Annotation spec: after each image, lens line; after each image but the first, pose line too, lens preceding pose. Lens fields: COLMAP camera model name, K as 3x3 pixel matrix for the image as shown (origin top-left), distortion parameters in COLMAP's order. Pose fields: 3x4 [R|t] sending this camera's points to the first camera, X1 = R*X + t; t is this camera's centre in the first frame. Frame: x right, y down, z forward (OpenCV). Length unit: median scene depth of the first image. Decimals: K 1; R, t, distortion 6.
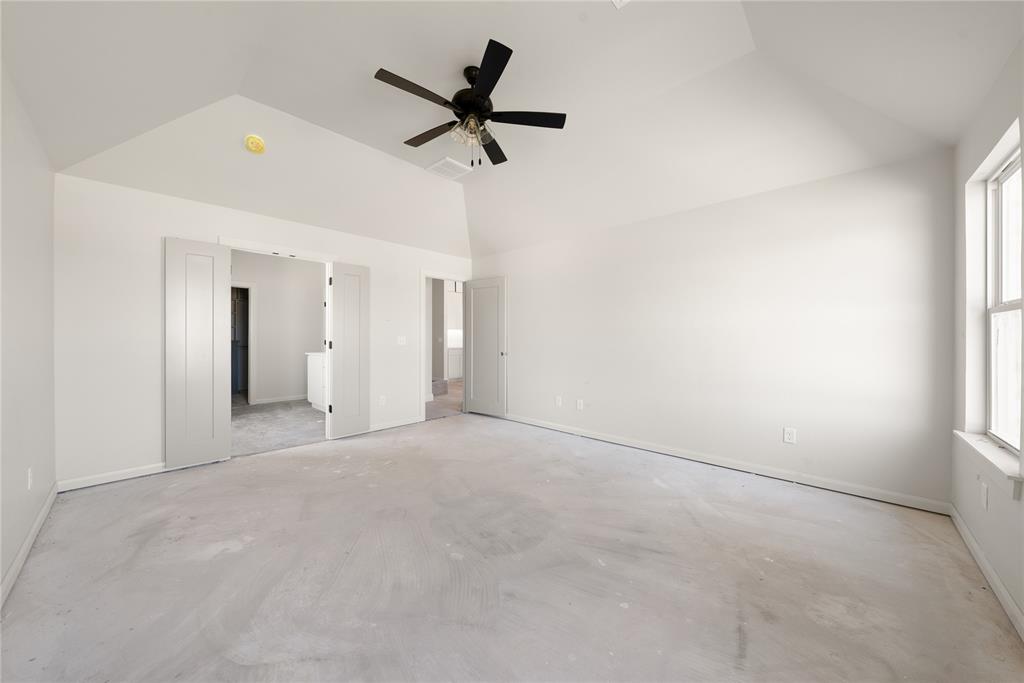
lens RADIAL K [[356.3, 0, 513.1], [0, 356.3, 338.9], [0, 0, 1]] dist [0.000201, 0.000040]
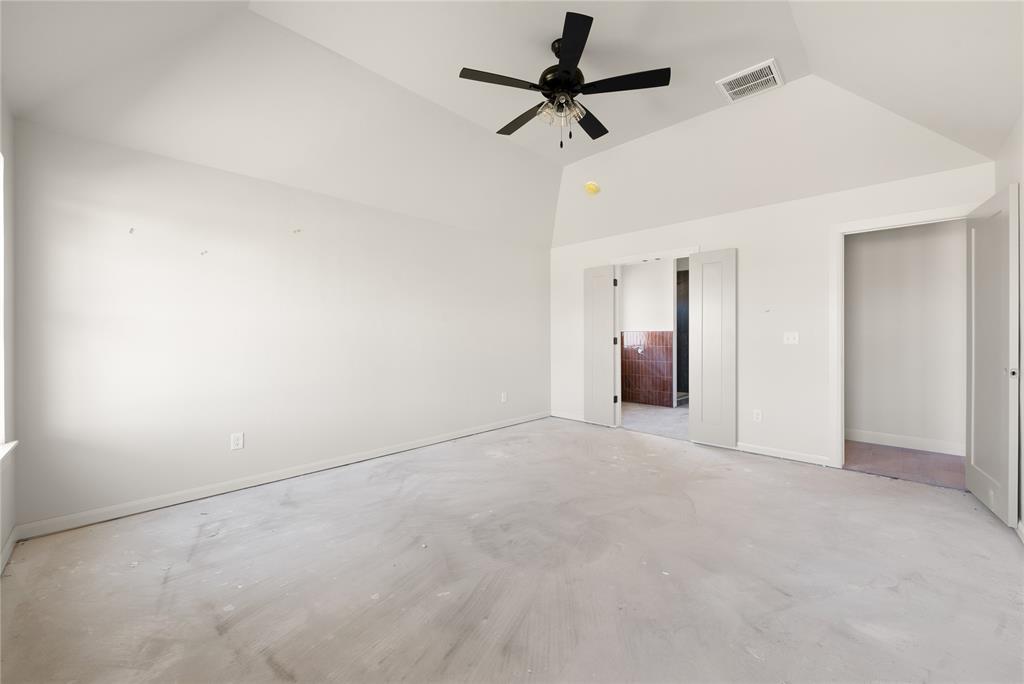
lens RADIAL K [[395.8, 0, 513.7], [0, 395.8, 335.2], [0, 0, 1]] dist [-0.000763, -0.000108]
pose [[-0.021776, 0.000438, -0.999763, 1.039592], [-0.001398, 0.999999, 0.000469, -0.001337], [0.999762, 0.001407, -0.021775, 1.027813]]
